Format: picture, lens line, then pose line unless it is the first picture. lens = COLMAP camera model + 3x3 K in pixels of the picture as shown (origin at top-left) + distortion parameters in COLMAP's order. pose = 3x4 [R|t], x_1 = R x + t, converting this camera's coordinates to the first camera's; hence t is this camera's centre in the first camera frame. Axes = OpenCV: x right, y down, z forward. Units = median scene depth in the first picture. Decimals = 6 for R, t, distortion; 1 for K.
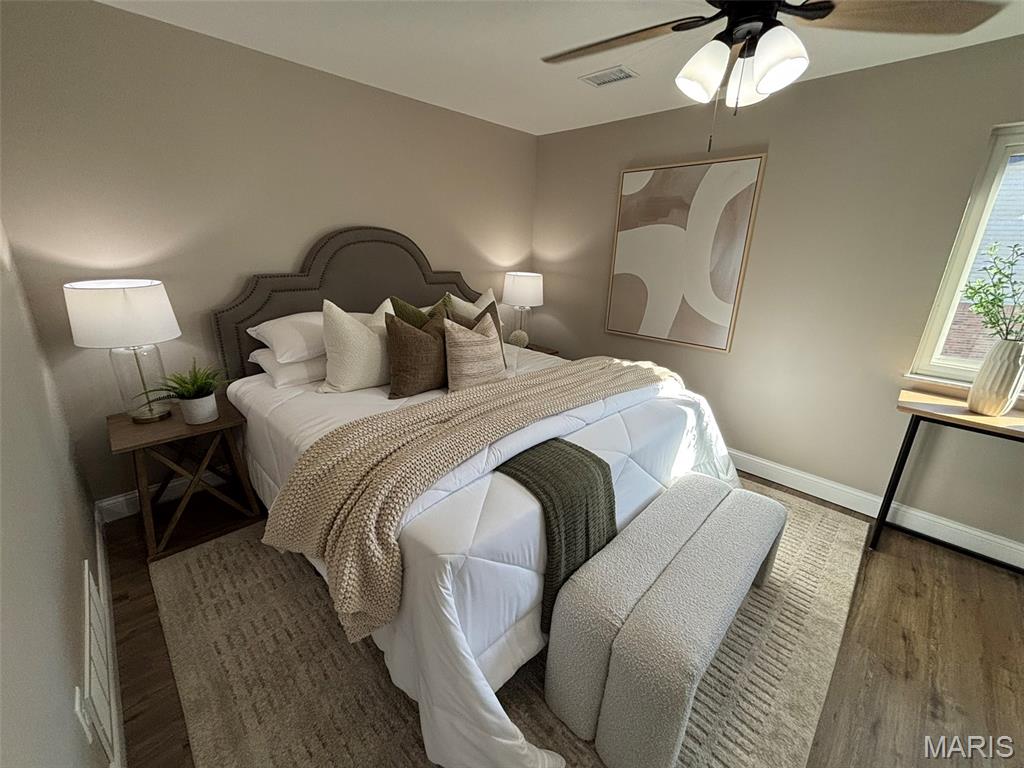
lens RADIAL K [[414.0, 0, 515.5], [0, 414.0, 386.2], [0, 0, 1]] dist [0.001133, -0.000305]
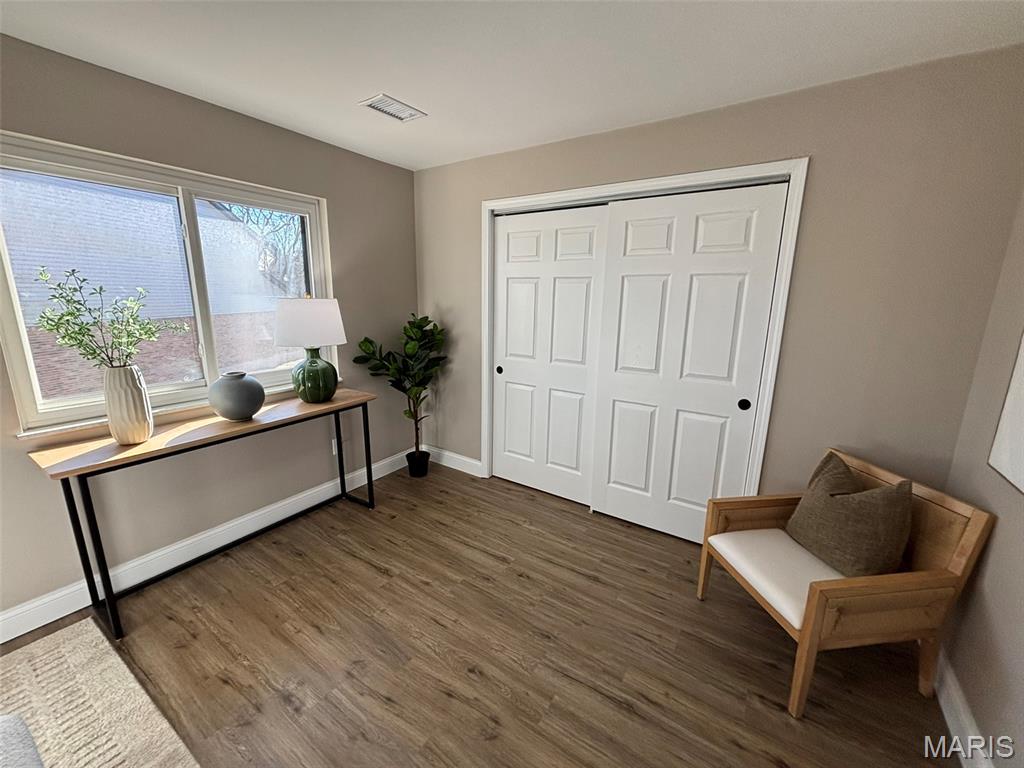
lens RADIAL K [[414.0, 0, 508.5], [0, 414.0, 385.2], [0, 0, 1]] dist [0.001133, -0.000305]
pose [[-0.197640, -0.242082, 0.949913, 0.064620], [0.290666, 0.910977, 0.292635, -0.076307], [-0.936190, 0.333943, -0.109680, 0.220457]]
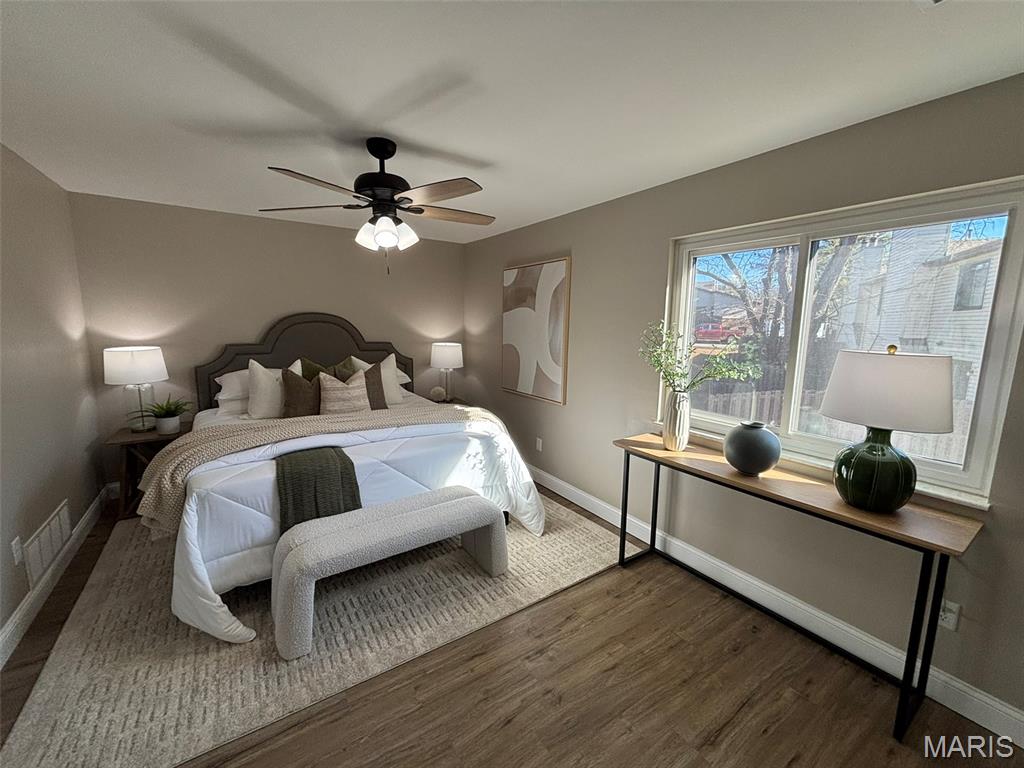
lens RADIAL K [[414.0, 0, 512.7], [0, 414.0, 383.9], [0, 0, 1]] dist [0.001133, -0.000305]
pose [[0.981435, 0.016242, -0.191104, 0.797338], [-0.049163, 0.984420, -0.168818, 0.096671], [0.185385, 0.175080, 0.966943, -0.310265]]
